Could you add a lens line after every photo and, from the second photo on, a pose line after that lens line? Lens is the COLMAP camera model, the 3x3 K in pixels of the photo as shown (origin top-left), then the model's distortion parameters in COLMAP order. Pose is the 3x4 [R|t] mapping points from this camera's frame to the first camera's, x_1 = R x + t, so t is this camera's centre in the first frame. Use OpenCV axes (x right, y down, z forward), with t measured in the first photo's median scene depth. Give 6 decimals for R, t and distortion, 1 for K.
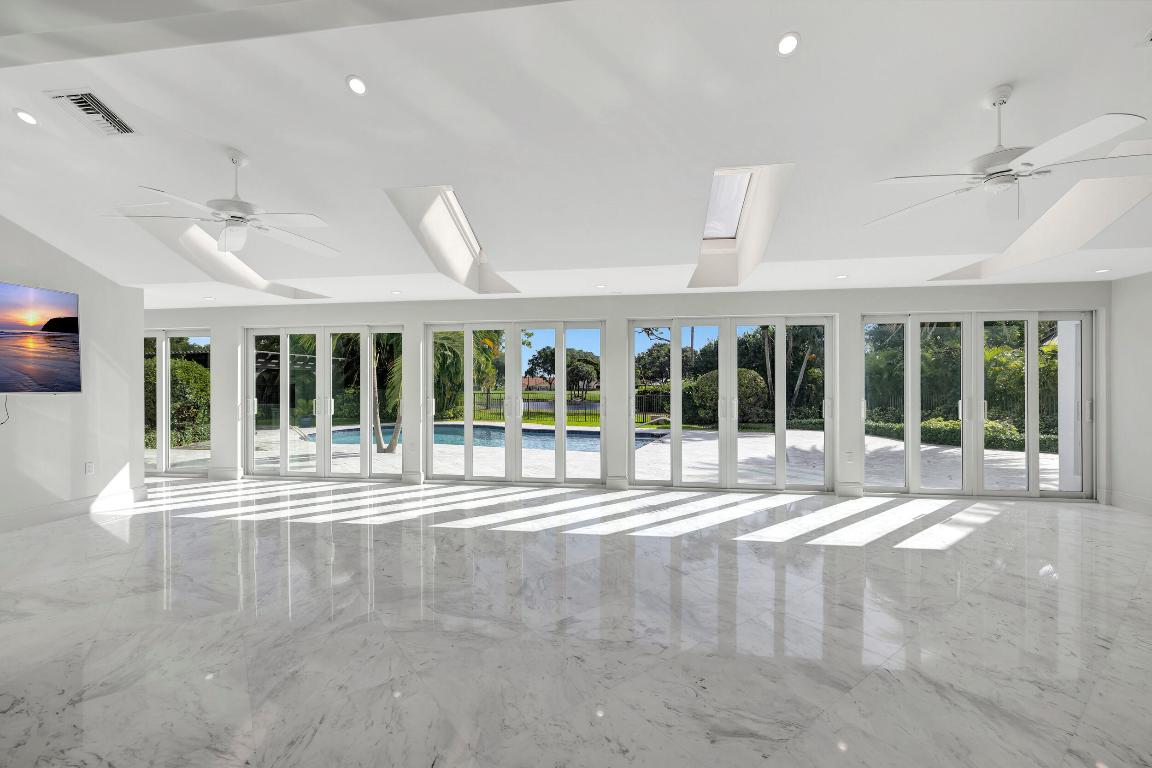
lens RADIAL K [[485.5, 0, 572.3], [0, 485.5, 388.6], [0, 0, 1]] dist [0.006164, -0.000179]
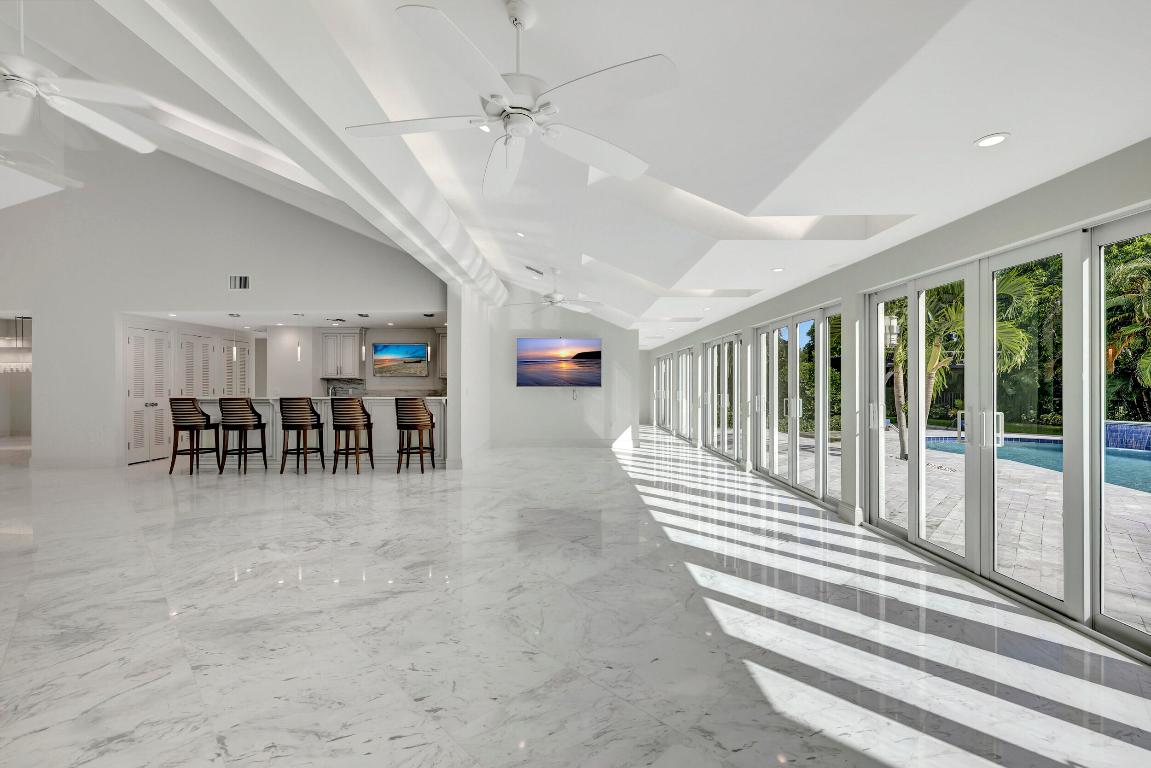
lens RADIAL K [[485.0, 0, 571.8], [0, 485.0, 388.6], [0, 0, 1]] dist [0.006164, -0.000179]
pose [[0.136926, 0.010936, -0.990521, 1.026568], [-0.008449, 0.999916, 0.009872, -0.004813], [0.990545, 0.007017, 0.137007, 0.604723]]
